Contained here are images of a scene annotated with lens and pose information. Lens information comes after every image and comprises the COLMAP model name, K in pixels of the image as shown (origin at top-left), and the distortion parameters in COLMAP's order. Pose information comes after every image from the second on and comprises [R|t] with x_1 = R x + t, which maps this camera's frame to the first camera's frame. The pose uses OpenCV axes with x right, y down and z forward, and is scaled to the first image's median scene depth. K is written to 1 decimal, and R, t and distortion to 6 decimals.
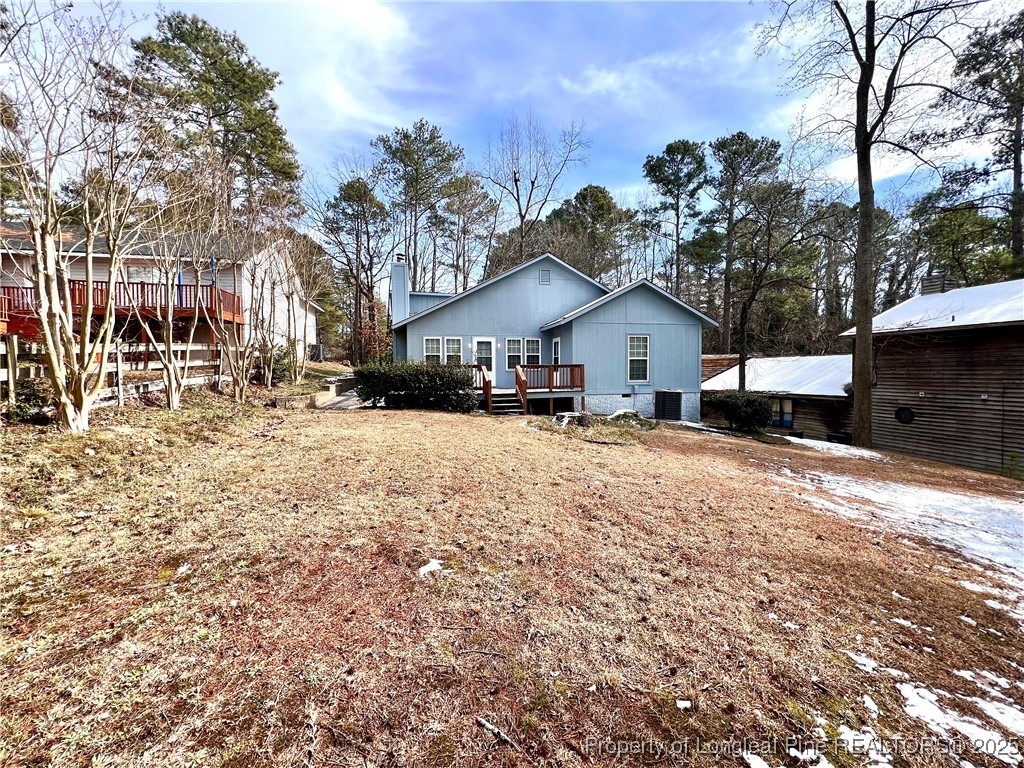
lens RADIAL K [[410.4, 0, 512.3], [0, 410.4, 379.9], [0, 0, 1]] dist [-0.001375, -0.000164]
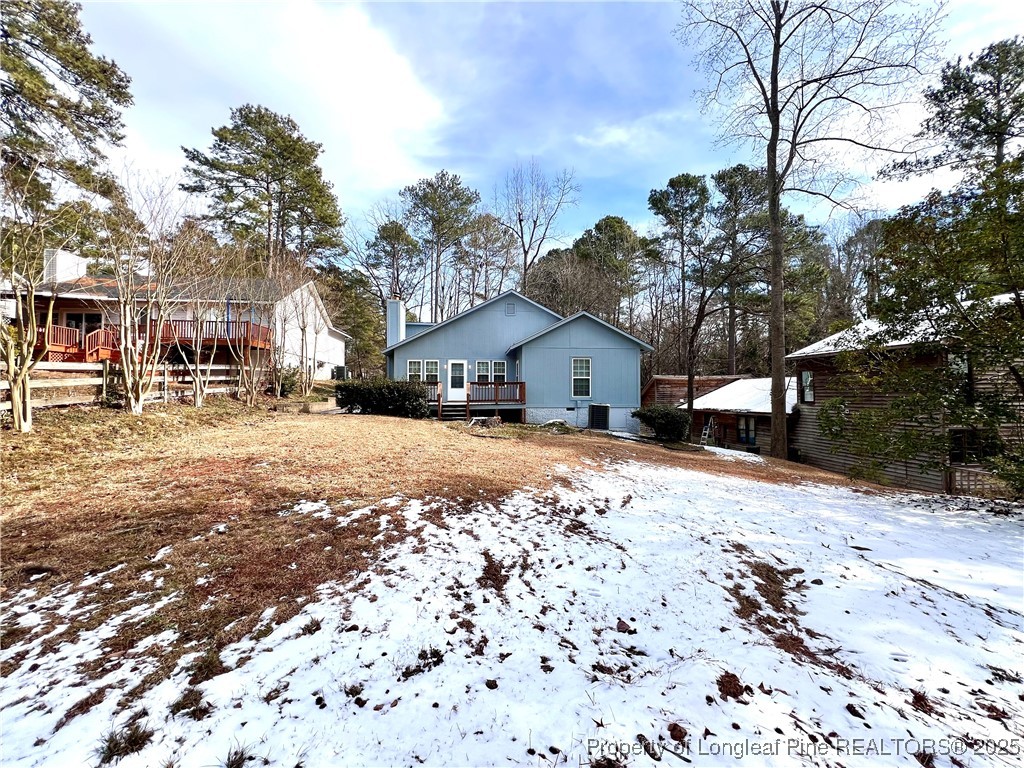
lens RADIAL K [[410.4, 0, 512.3], [0, 410.4, 379.9], [0, 0, 1]] dist [-0.001375, -0.000164]
pose [[0.992962, 0.003719, -0.118371, 0.233877], [-0.010083, 0.998532, -0.053212, 0.017415], [0.117999, 0.054031, 0.991543, -0.175587]]
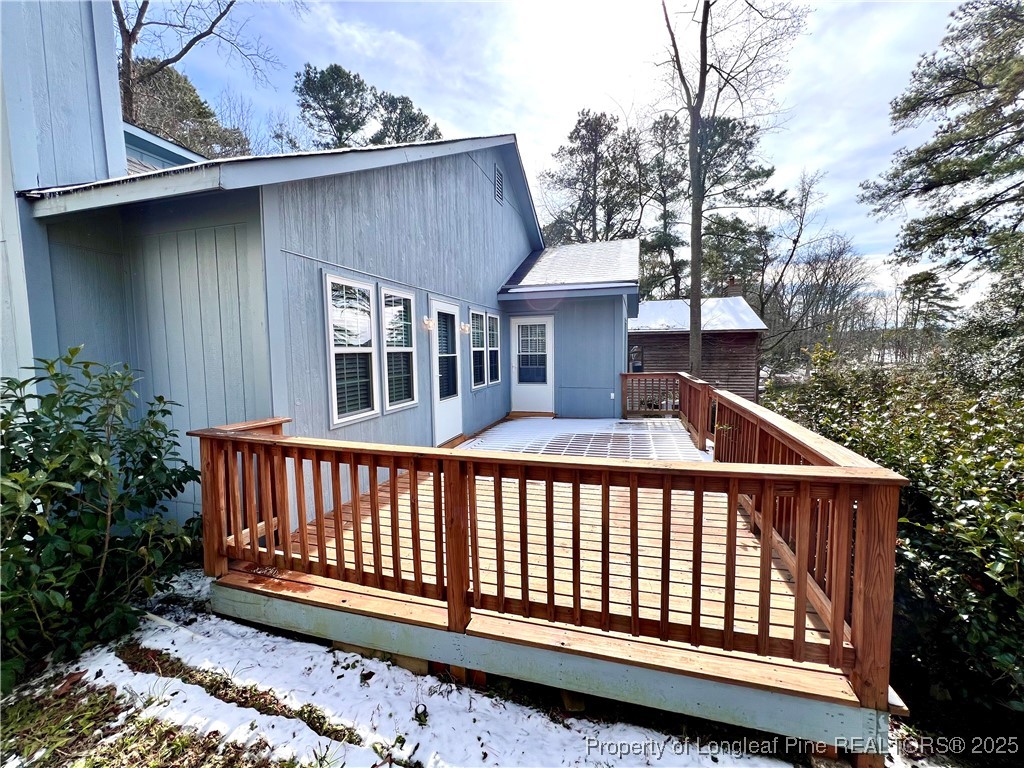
lens RADIAL K [[410.4, 0, 512.3], [0, 410.4, 379.9], [0, 0, 1]] dist [-0.001375, -0.000164]
pose [[0.498455, -0.063620, 0.864578, -0.348493], [0.031750, 0.997974, 0.055131, -0.053813], [-0.866334, -0.000030, 0.499465, 0.769894]]
